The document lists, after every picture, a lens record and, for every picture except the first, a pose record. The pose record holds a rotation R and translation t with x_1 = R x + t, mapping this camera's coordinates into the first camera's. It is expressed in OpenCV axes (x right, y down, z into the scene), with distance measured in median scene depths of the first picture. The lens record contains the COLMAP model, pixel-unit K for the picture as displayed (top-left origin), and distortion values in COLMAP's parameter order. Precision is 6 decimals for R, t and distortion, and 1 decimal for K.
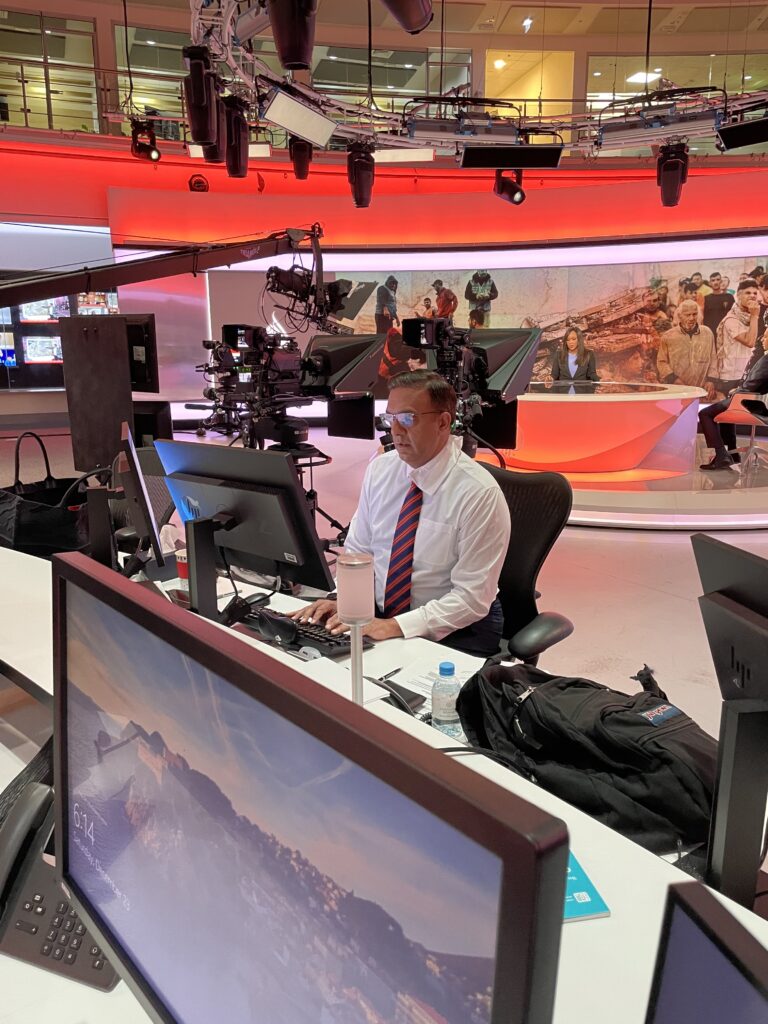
lens RADIAL K [[767.4, 0, 384.0], [0, 767.4, 512.0], [0, 0, 1]] dist [0.111293, -0.001971]
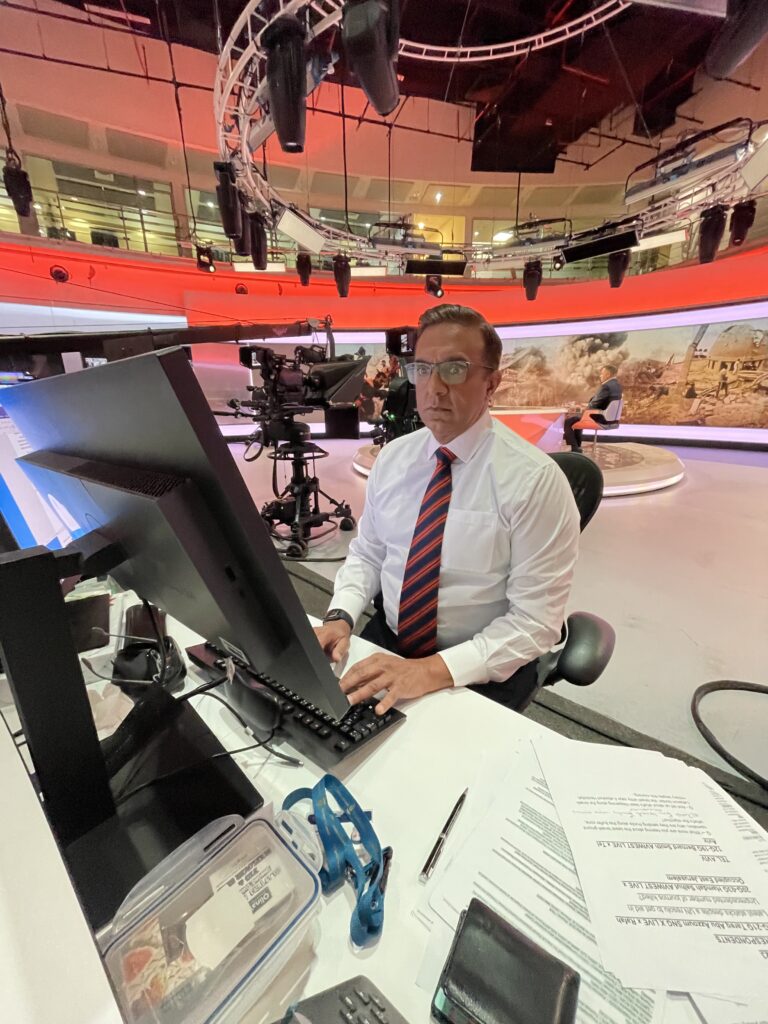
lens RADIAL K [[408.2, 0, 384.0], [0, 408.2, 512.0], [0, 0, 1]] dist [0.001159, 0.000110]
pose [[0.997650, -0.027695, 0.062664, -0.013707], [0.023949, 0.997925, 0.059764, -0.005186], [-0.064189, -0.058123, 0.996244, 0.197346]]
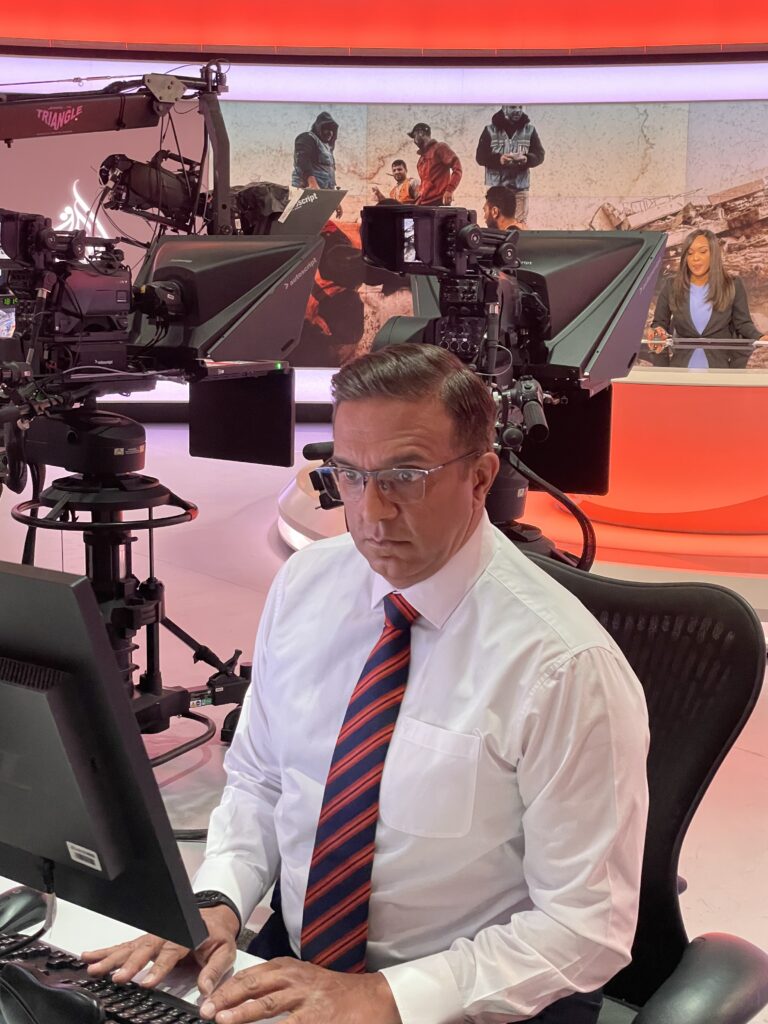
lens RADIAL K [[1556.2, 0, 384.0], [0, 1556.2, 512.0], [0, 0, 1]] dist [0.199806, -0.022038]
pose [[0.998560, 0.008883, 0.052899, -0.005565], [-0.006286, 0.998776, -0.049056, -0.017201], [-0.053270, 0.048652, 0.997394, 0.062880]]
